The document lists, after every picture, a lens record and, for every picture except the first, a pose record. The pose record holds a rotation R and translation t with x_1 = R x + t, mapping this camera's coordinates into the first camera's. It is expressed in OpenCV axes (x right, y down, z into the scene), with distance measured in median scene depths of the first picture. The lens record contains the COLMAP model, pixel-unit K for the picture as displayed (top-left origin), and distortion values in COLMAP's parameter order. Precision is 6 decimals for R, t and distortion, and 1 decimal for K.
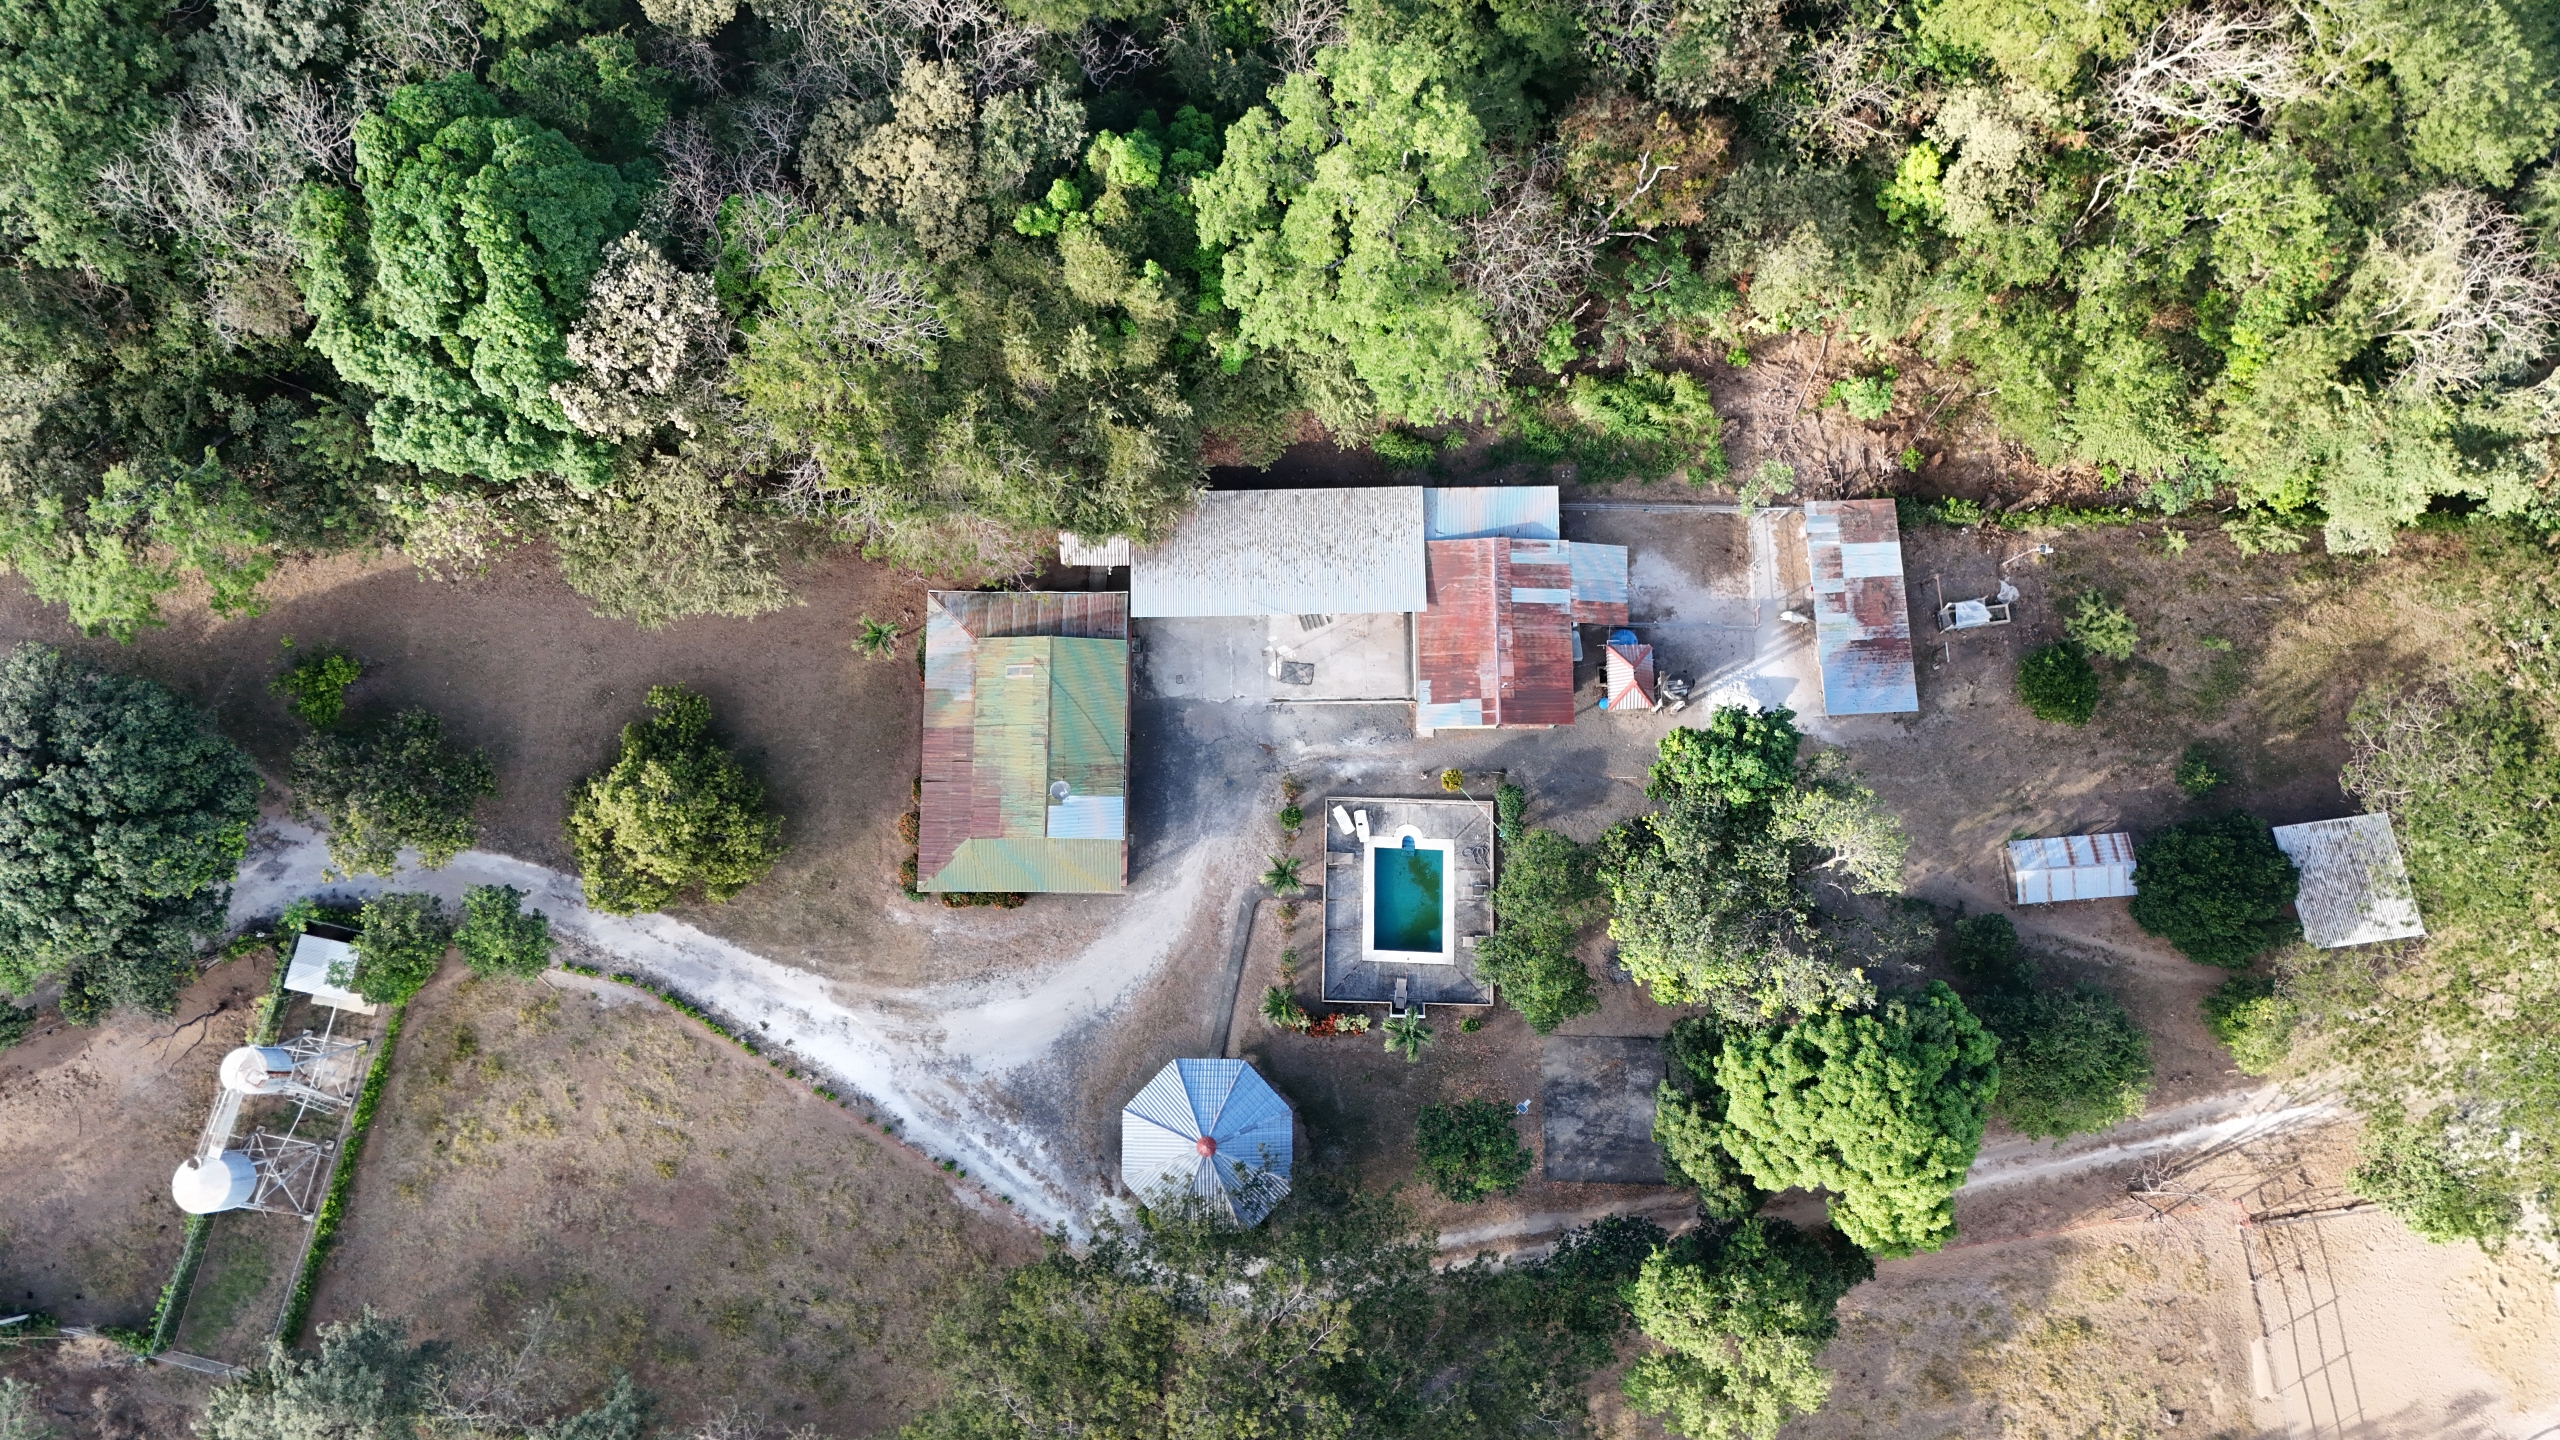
lens RADIAL K [[1861.6, 0, 1288.5], [0, 1861.6, 711.8], [0, 0, 1]] dist [0.050120, -0.051670]
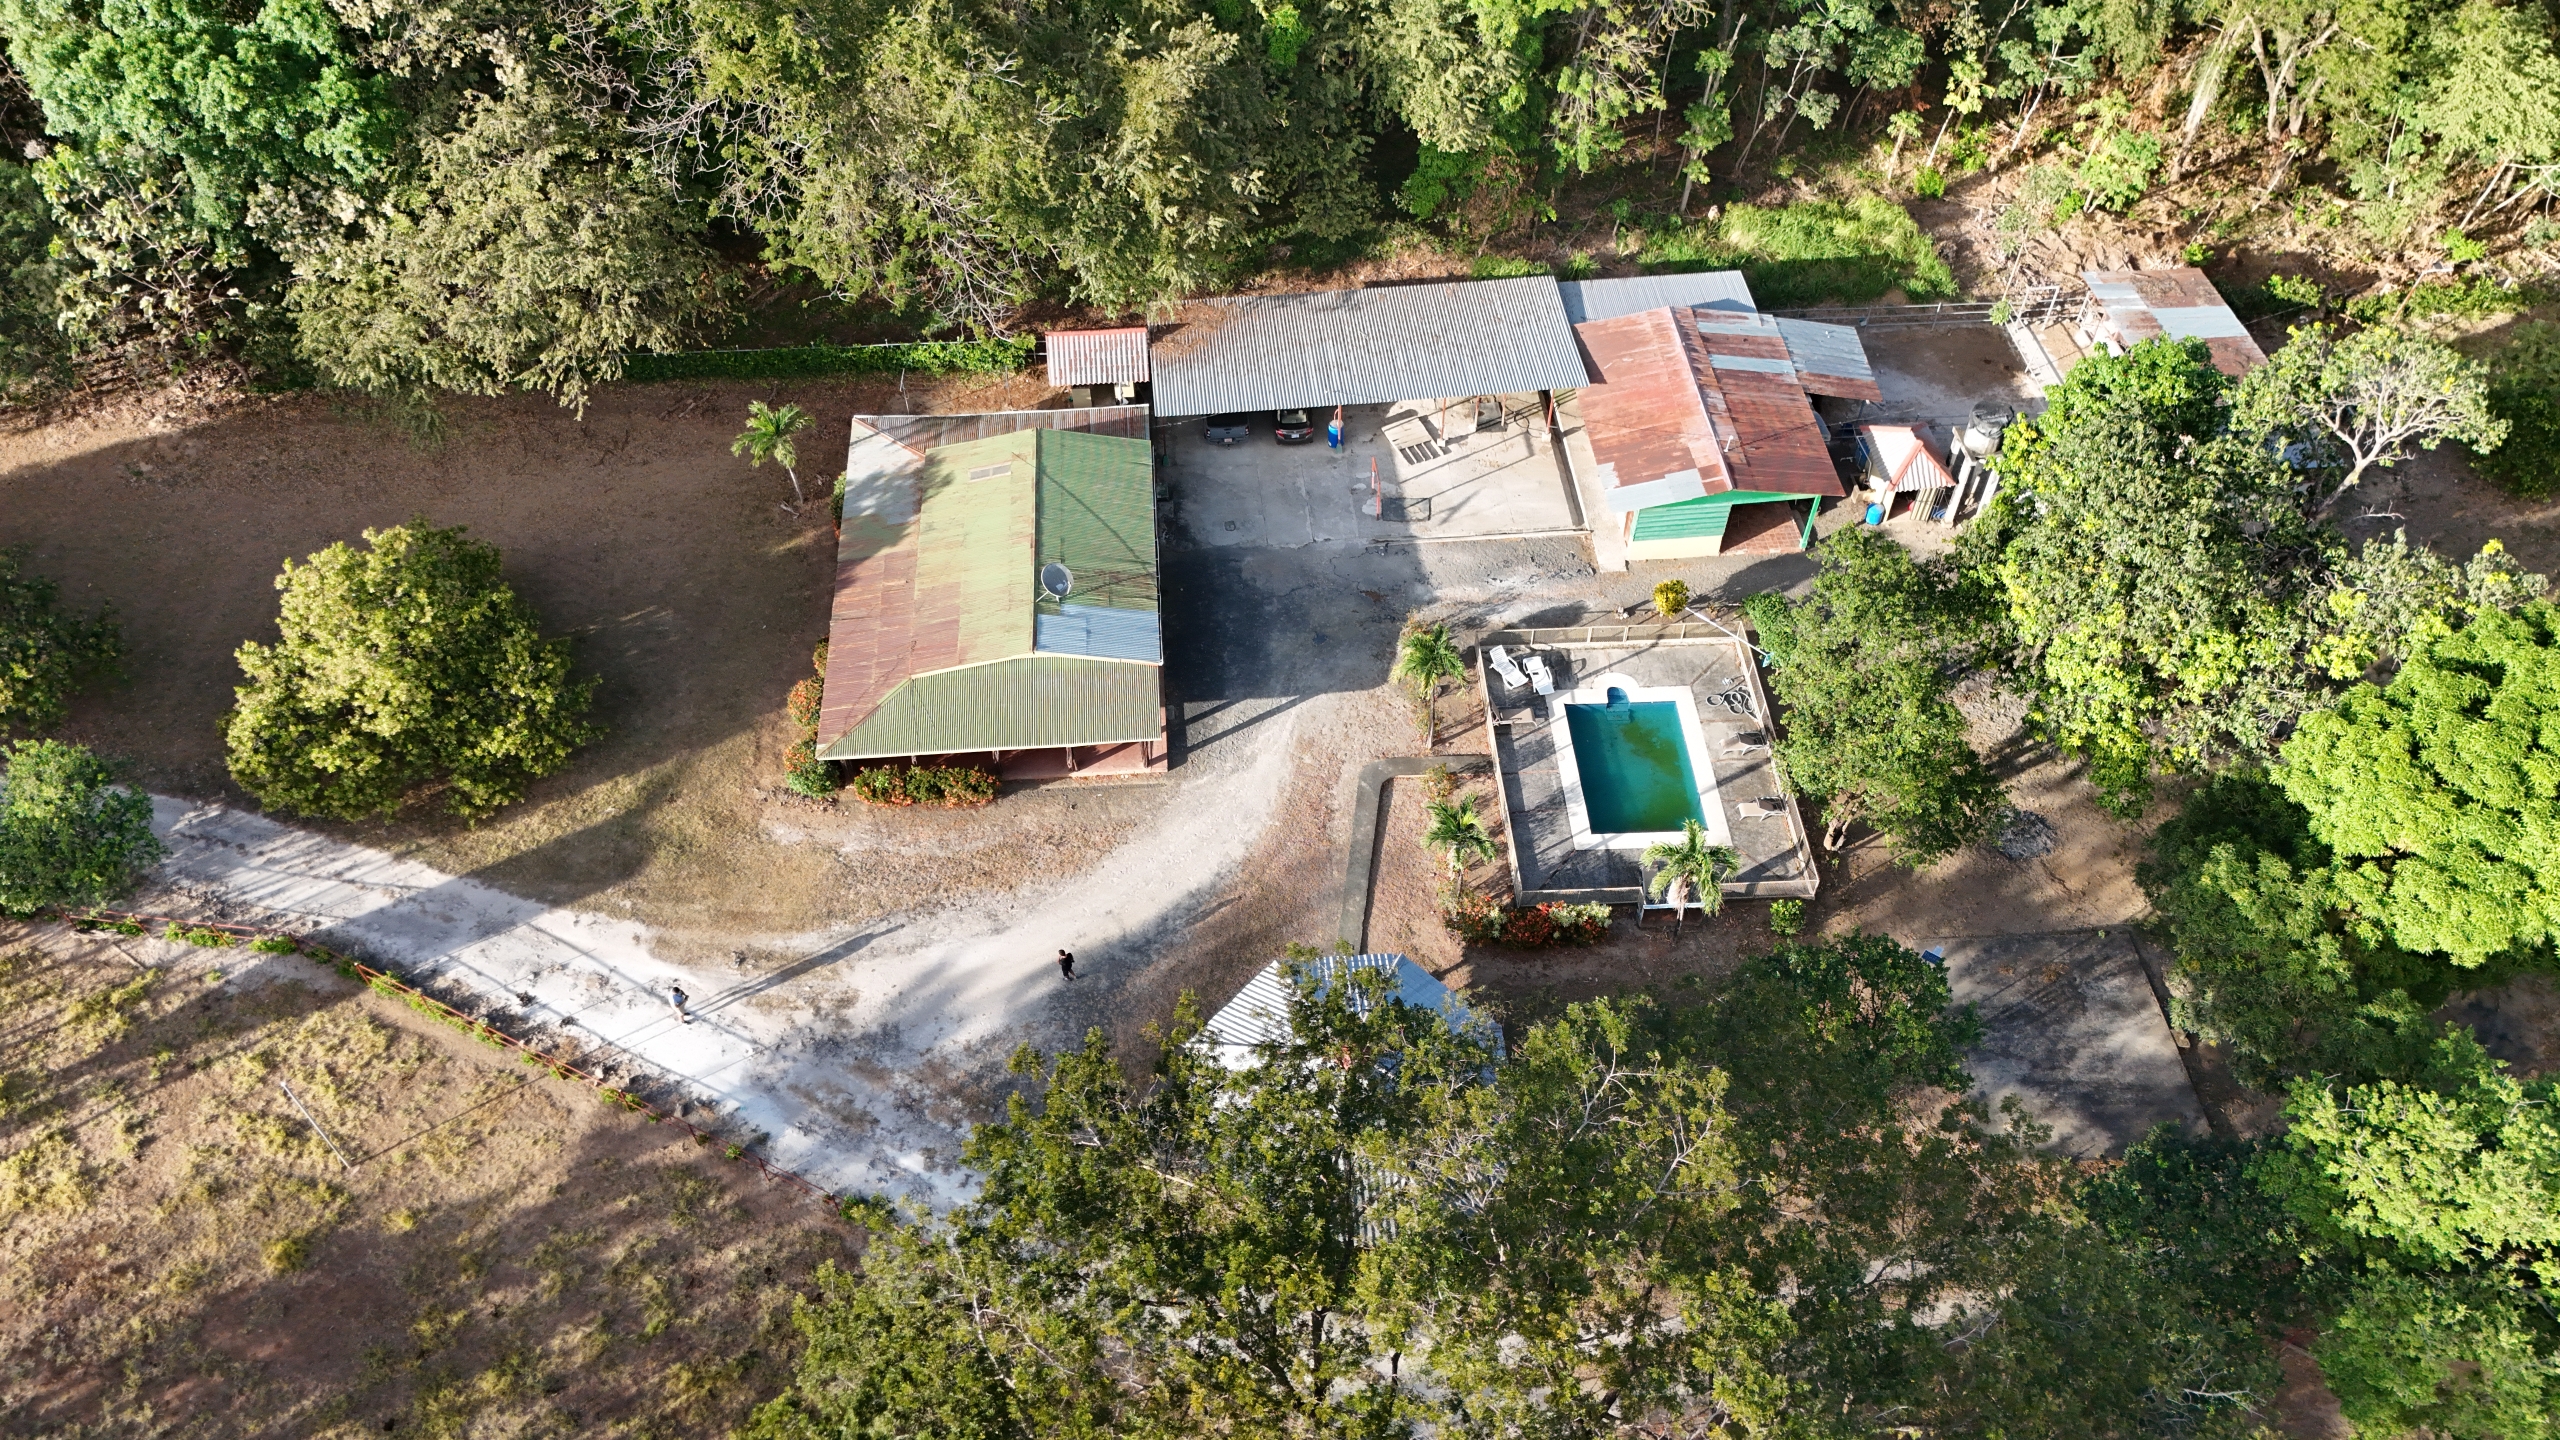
lens RADIAL K [[1861.6, 0, 1278.8], [0, 1861.6, 727.1], [0, 0, 1]] dist [0.050120, -0.051670]
pose [[0.997093, -0.061428, 0.045088, -0.077880], [0.075745, 0.863529, -0.498579, 0.386077], [-0.008308, 0.500545, 0.865671, 0.474196]]
